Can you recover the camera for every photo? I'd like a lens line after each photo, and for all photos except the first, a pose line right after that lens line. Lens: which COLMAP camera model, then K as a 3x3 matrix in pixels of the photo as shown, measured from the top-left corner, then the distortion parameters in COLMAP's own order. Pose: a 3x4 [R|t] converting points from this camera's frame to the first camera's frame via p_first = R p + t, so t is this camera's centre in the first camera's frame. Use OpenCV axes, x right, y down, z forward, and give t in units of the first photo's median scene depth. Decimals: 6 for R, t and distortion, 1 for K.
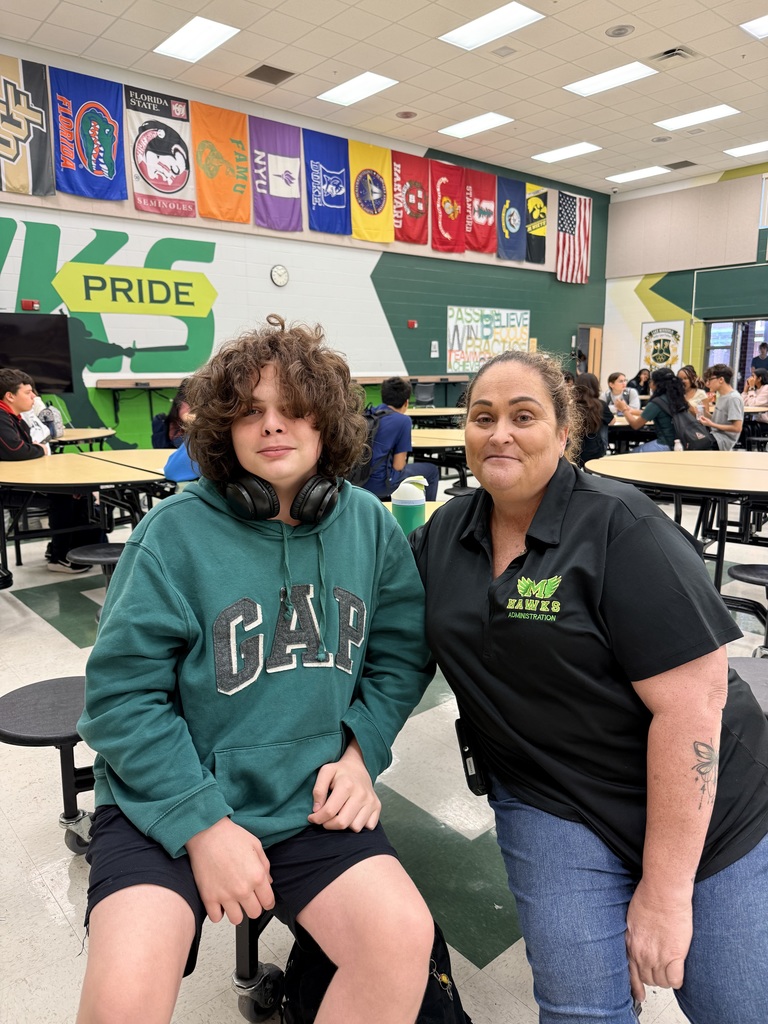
lens RADIAL K [[732.9, 0, 390.9], [0, 732.9, 513.9], [0, 0, 1]] dist [0.007414, -0.029575]
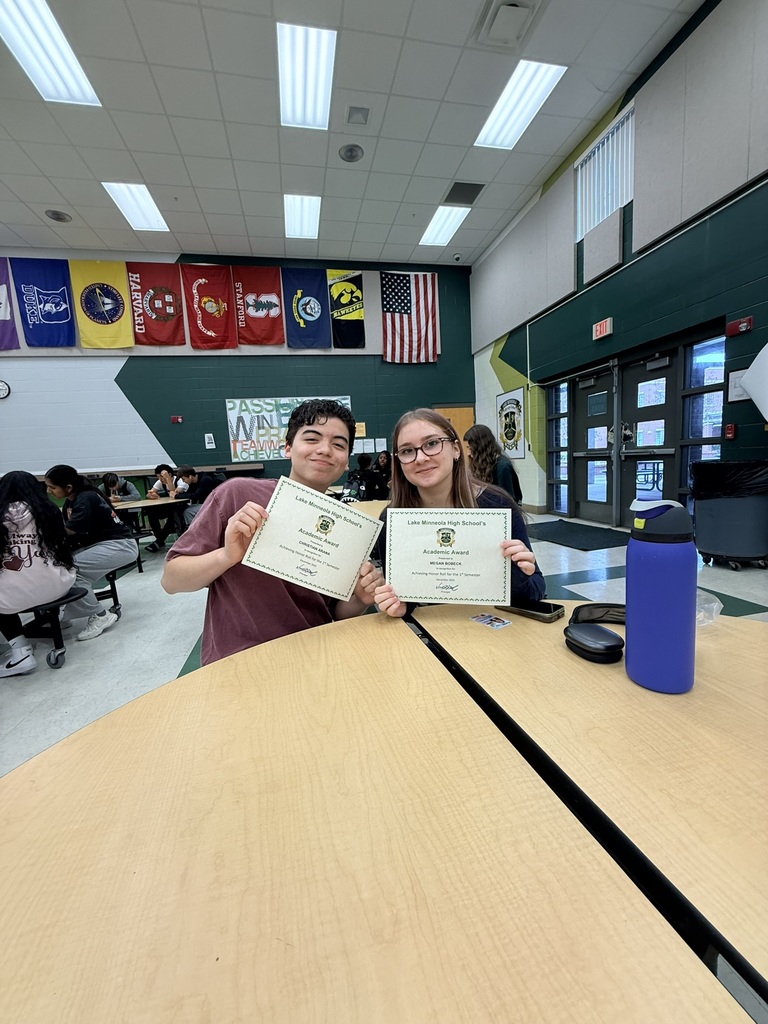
lens RADIAL K [[400.8, 0, 376.0], [0, 400.8, 506.4], [0, 0, 1]] dist [-0.001628, 0.000231]
pose [[0.868033, 0.028856, -0.495667, 0.544878], [-0.053796, 0.997899, -0.036115, -0.118481], [0.493583, 0.058013, 0.867761, 0.603087]]
